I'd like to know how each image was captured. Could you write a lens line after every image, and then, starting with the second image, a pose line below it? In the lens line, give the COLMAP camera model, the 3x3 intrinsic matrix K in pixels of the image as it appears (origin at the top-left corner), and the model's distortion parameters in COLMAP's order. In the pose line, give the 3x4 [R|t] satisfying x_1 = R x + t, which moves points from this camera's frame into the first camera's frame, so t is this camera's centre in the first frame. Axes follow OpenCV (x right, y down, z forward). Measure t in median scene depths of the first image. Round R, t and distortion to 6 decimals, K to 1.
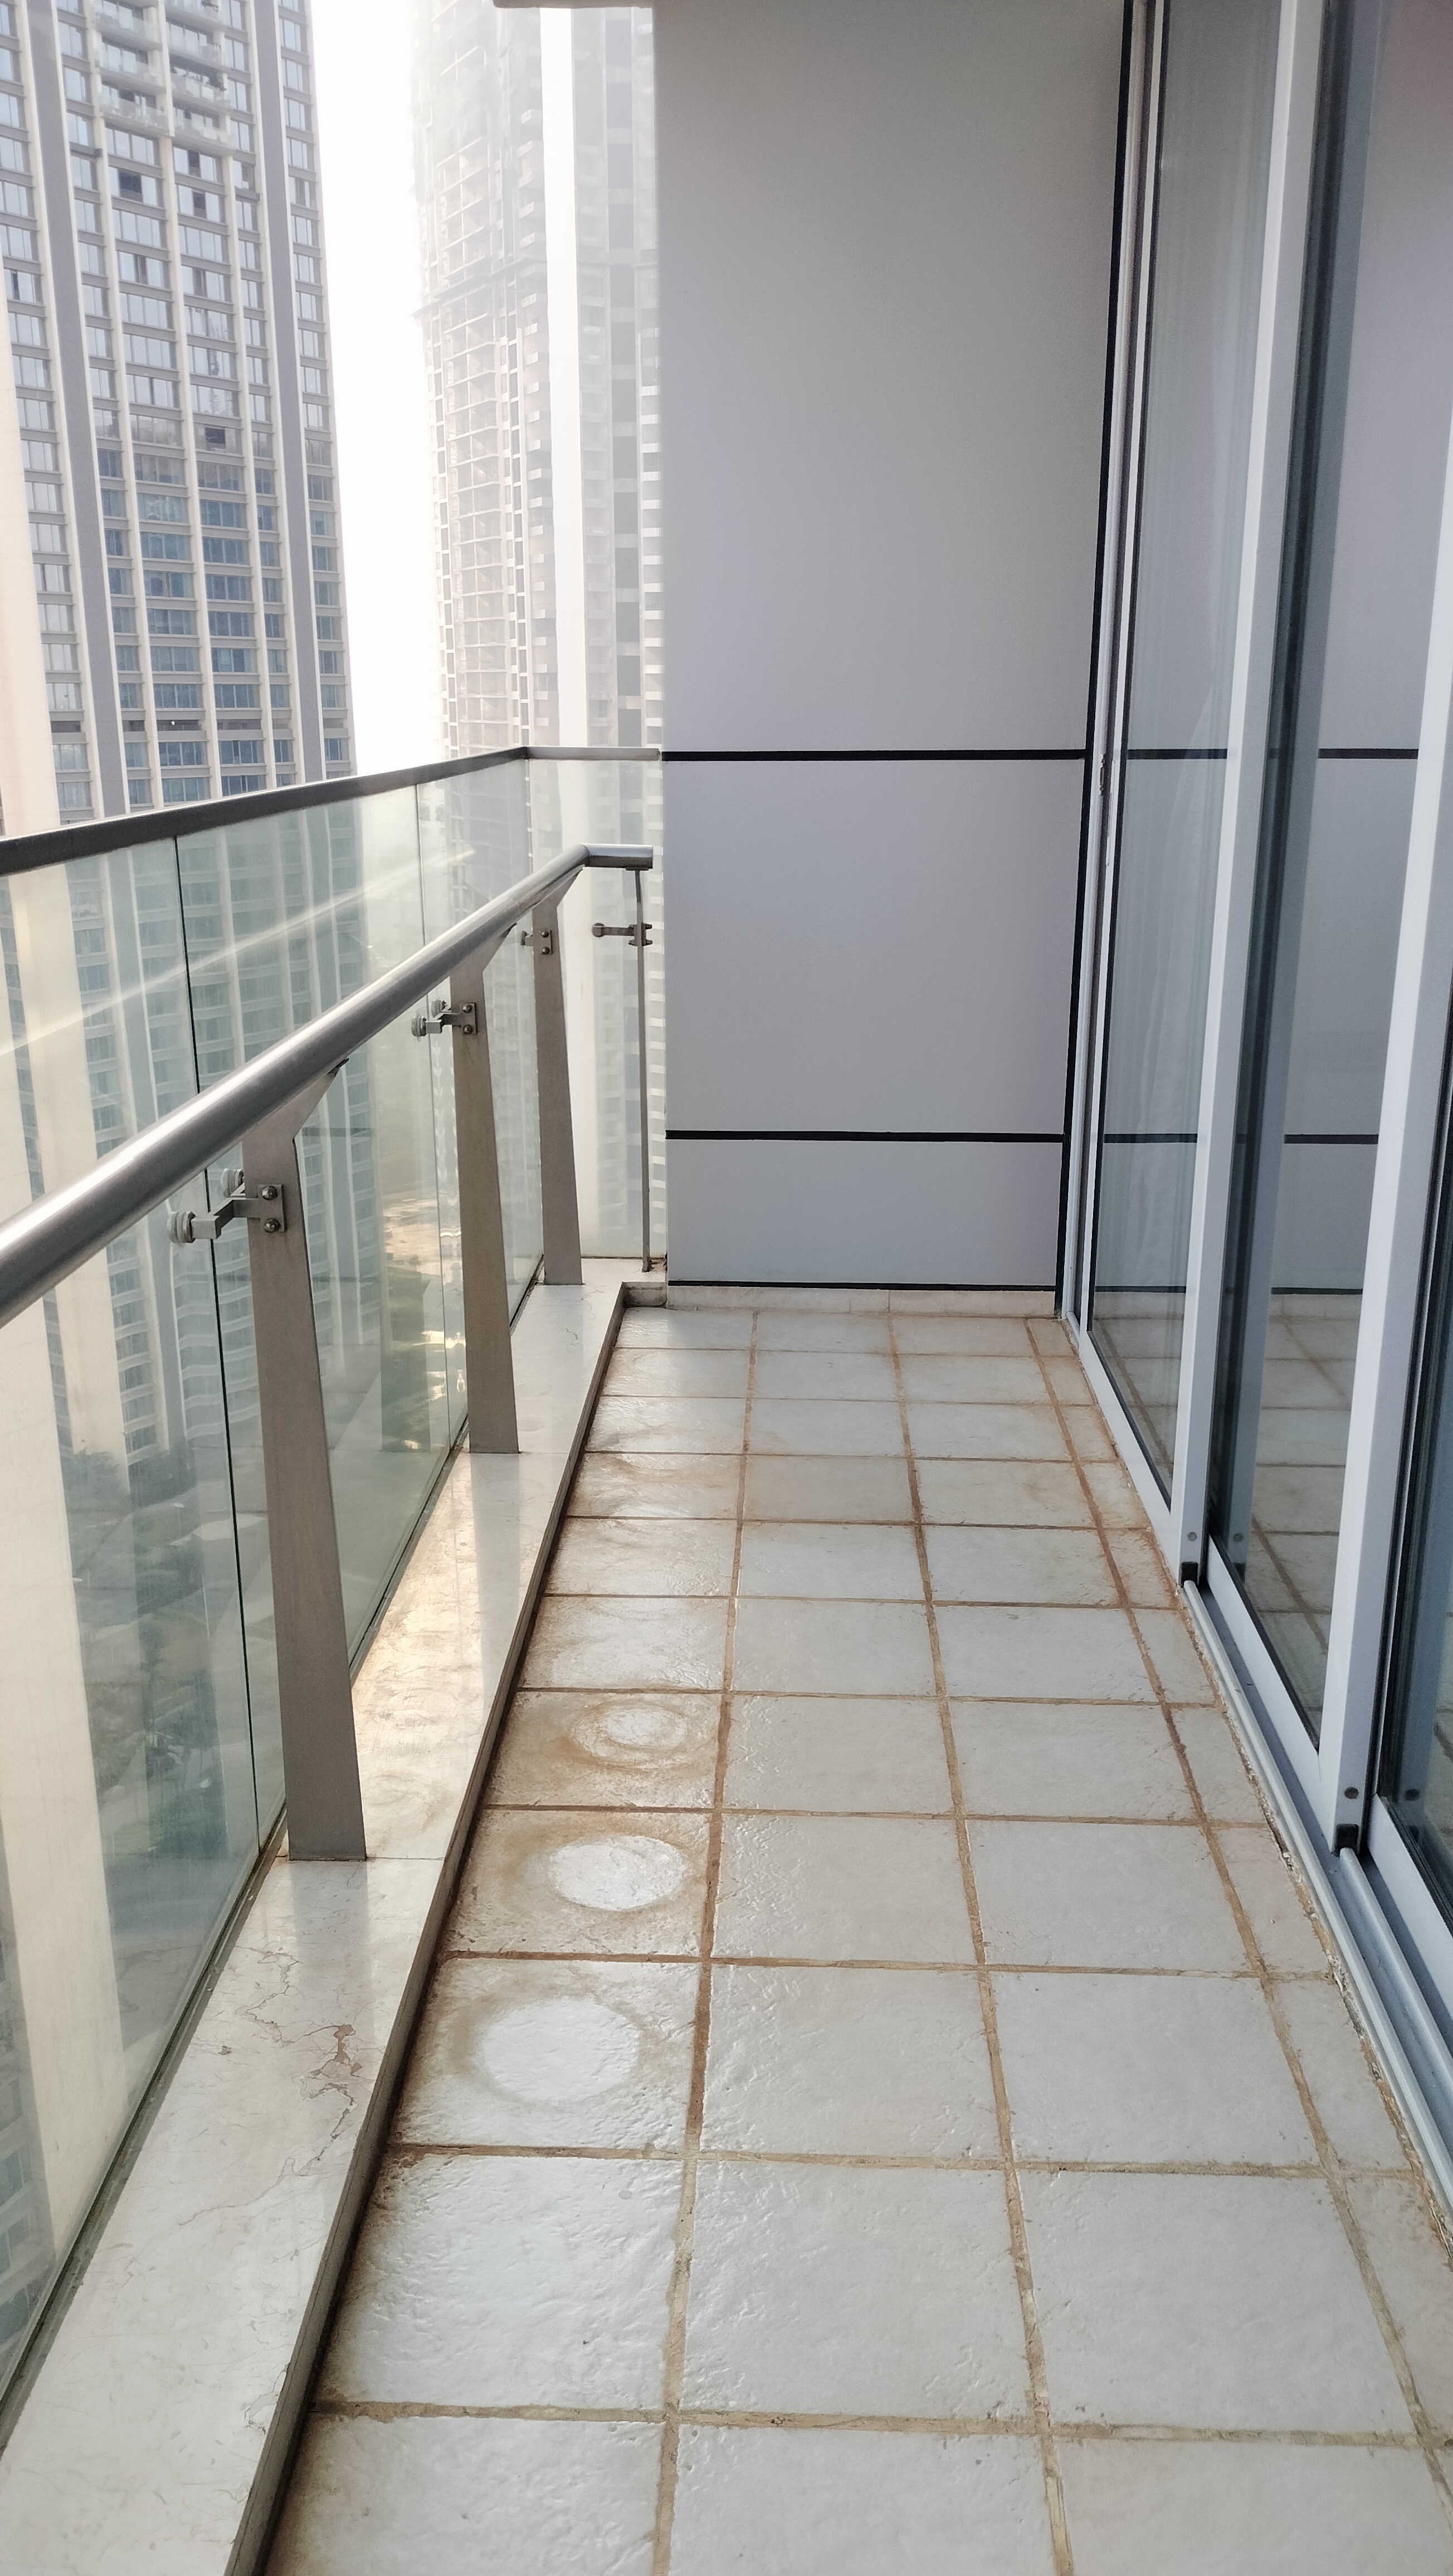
lens RADIAL K [[2051.5, 0, 731.6], [0, 2051.5, 1298.6], [0, 0, 1]] dist [0.085802, -0.111472]
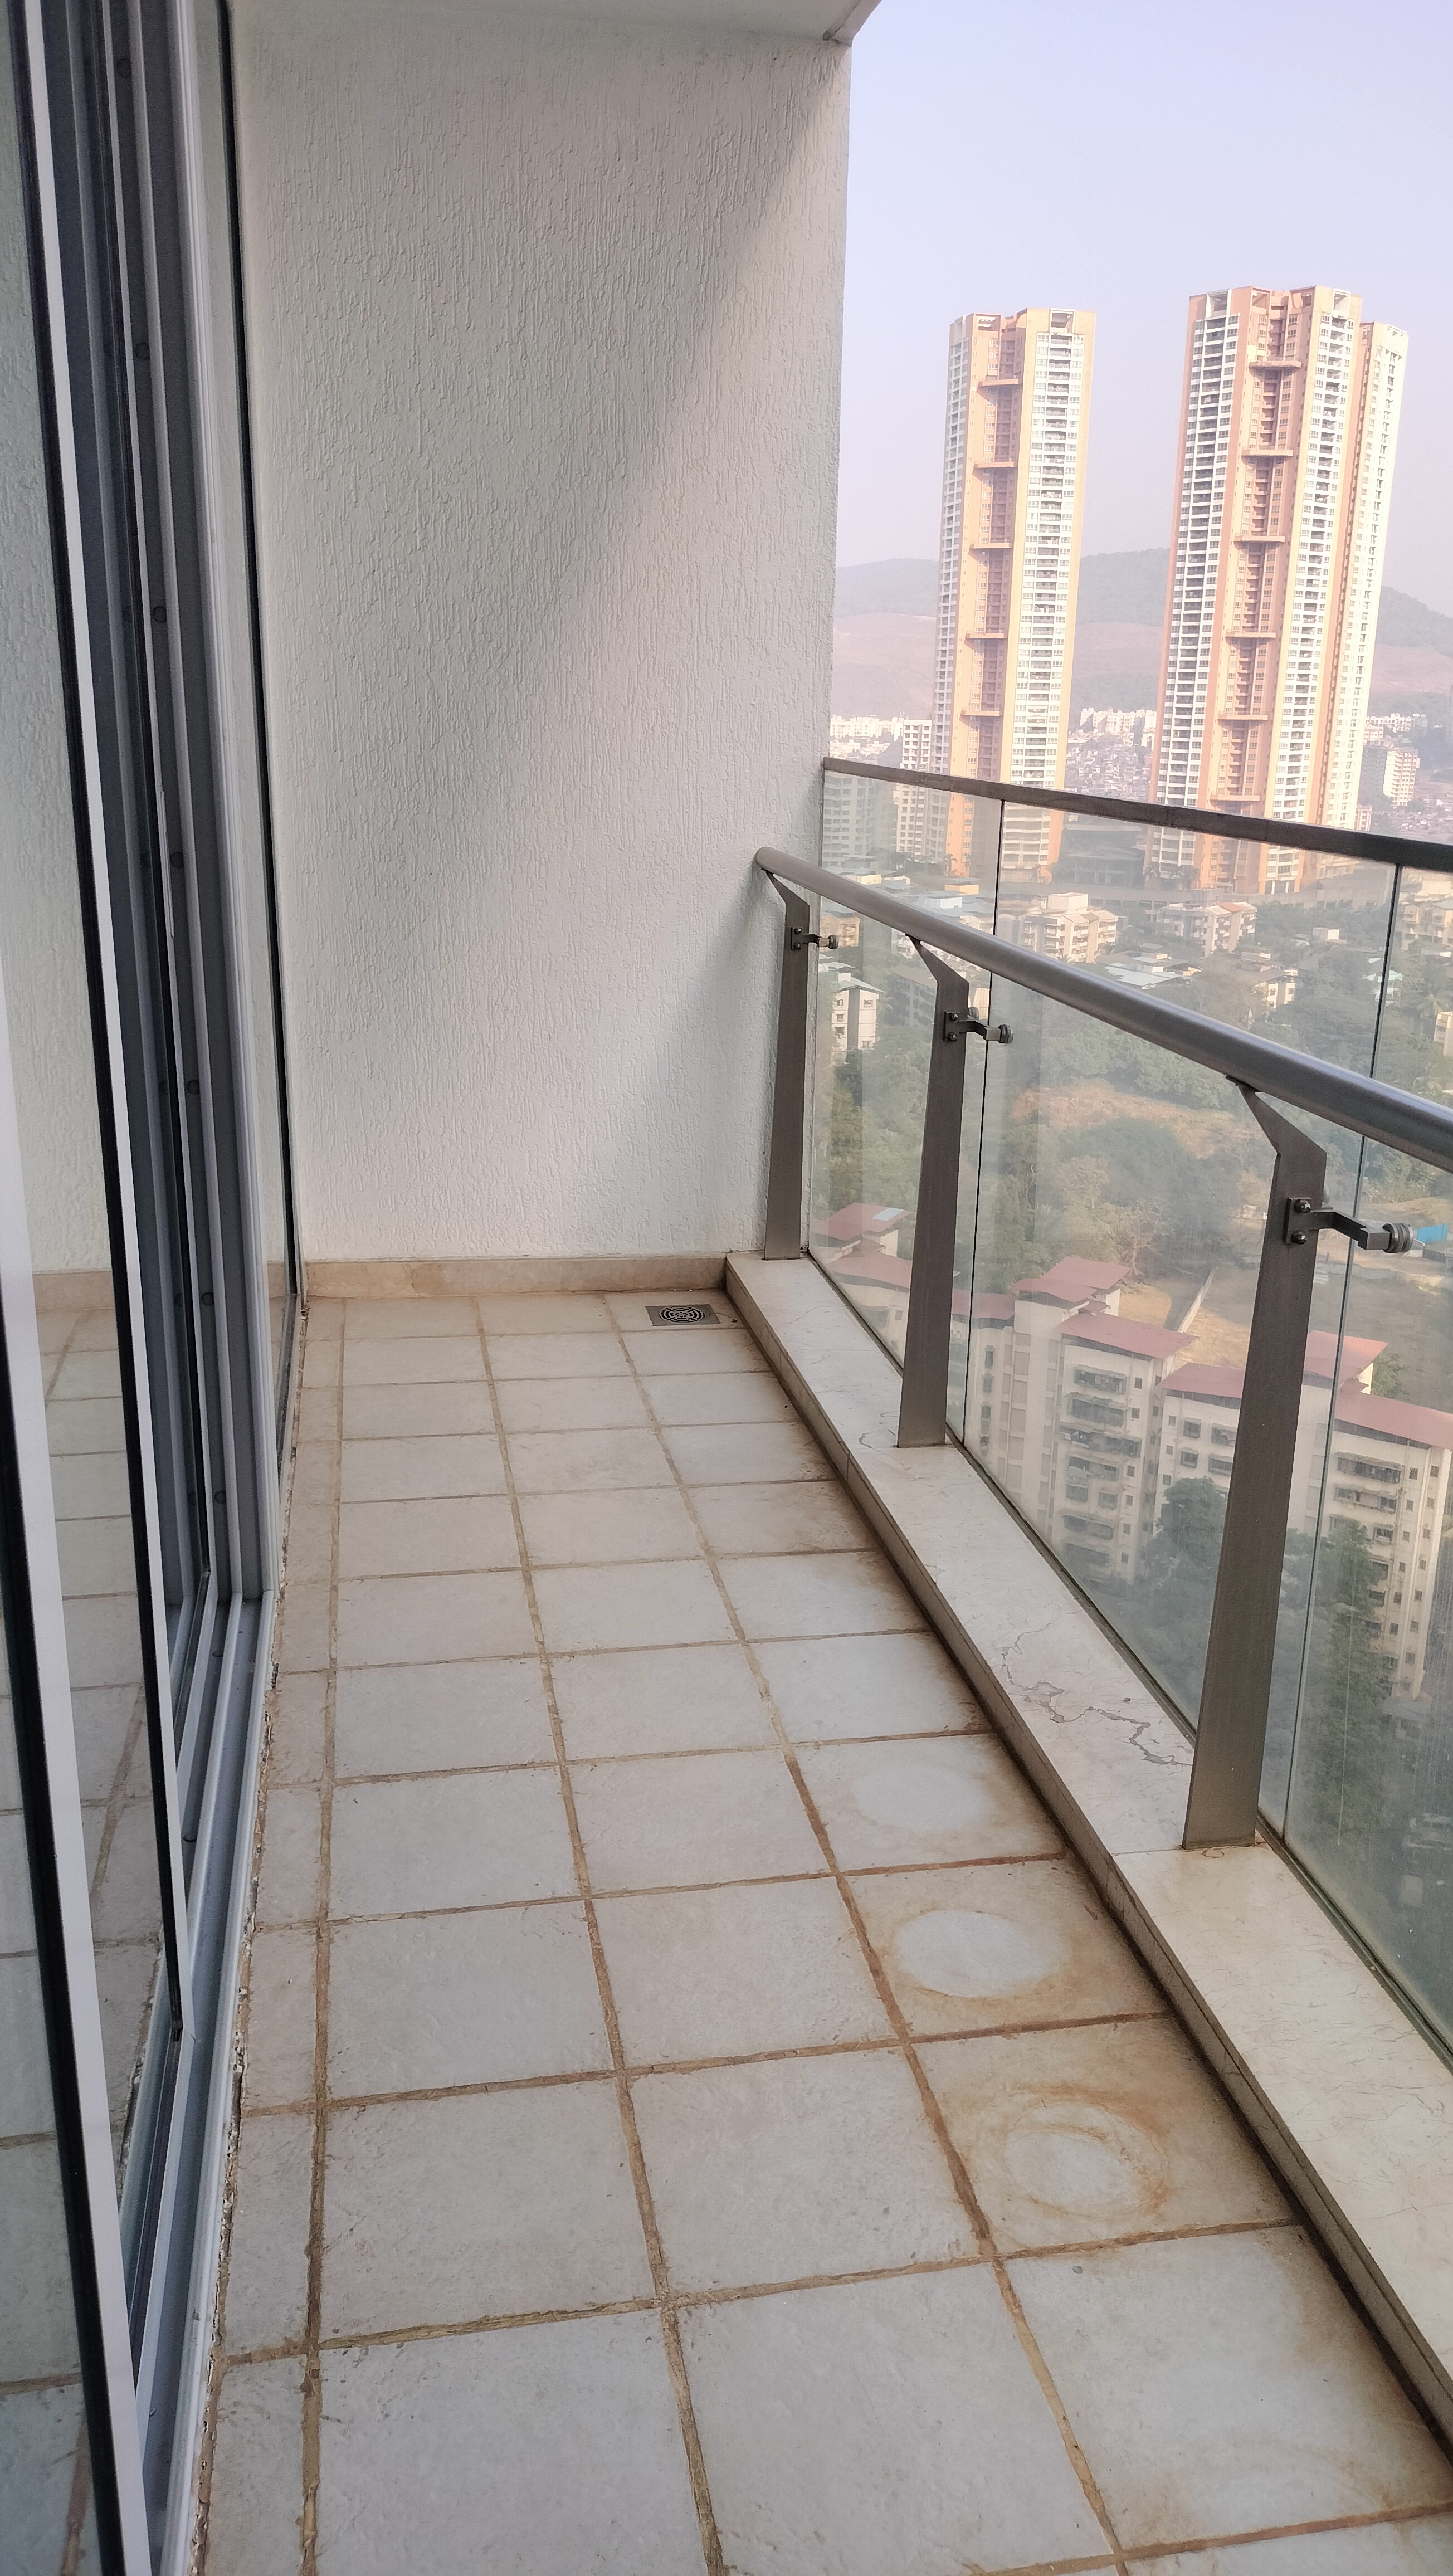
lens RADIAL K [[2051.5, 0, 720.8], [0, 2051.5, 1295.8], [0, 0, 1]] dist [0.085802, -0.111472]
pose [[-0.978911, 0.040810, -0.200170, 0.240821], [-0.074692, 0.840504, 0.536632, -0.490929], [0.190144, 0.540266, -0.819730, 1.627710]]
